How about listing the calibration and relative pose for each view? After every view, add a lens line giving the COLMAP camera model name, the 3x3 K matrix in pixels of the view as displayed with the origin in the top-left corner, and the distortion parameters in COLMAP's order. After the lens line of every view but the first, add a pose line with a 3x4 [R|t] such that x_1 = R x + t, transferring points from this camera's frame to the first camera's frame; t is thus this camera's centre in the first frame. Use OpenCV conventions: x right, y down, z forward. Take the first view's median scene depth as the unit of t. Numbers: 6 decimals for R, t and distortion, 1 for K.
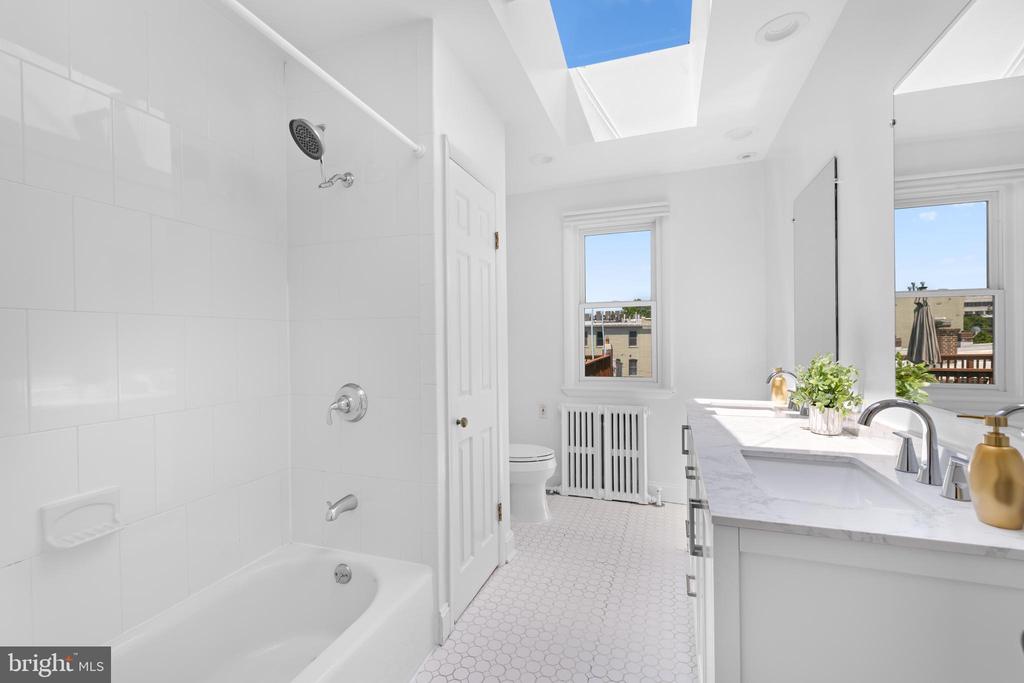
lens RADIAL K [[429.1, 0, 516.2], [0, 429.1, 342.1], [0, 0, 1]] dist [-0.000481, 0.000206]
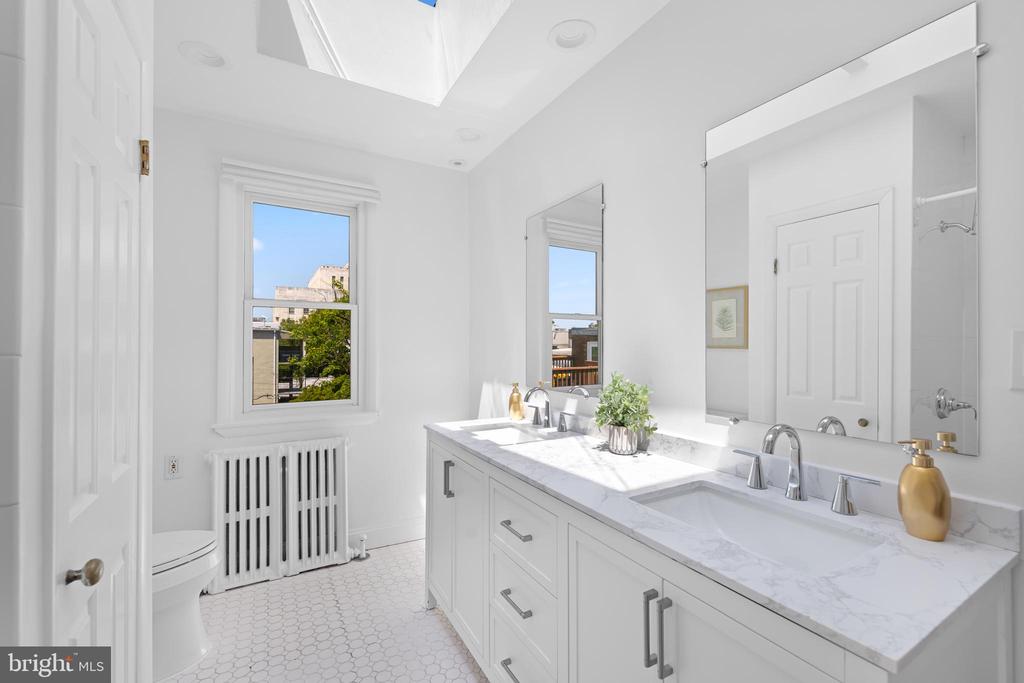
lens RADIAL K [[429.1, 0, 516.2], [0, 429.1, 342.1], [0, 0, 1]] dist [-0.000481, 0.000206]
pose [[0.648534, 0.016396, 0.761009, -0.099804], [-0.006840, 0.999853, -0.015714, -0.013863], [-0.761155, 0.004986, 0.648551, 0.251140]]
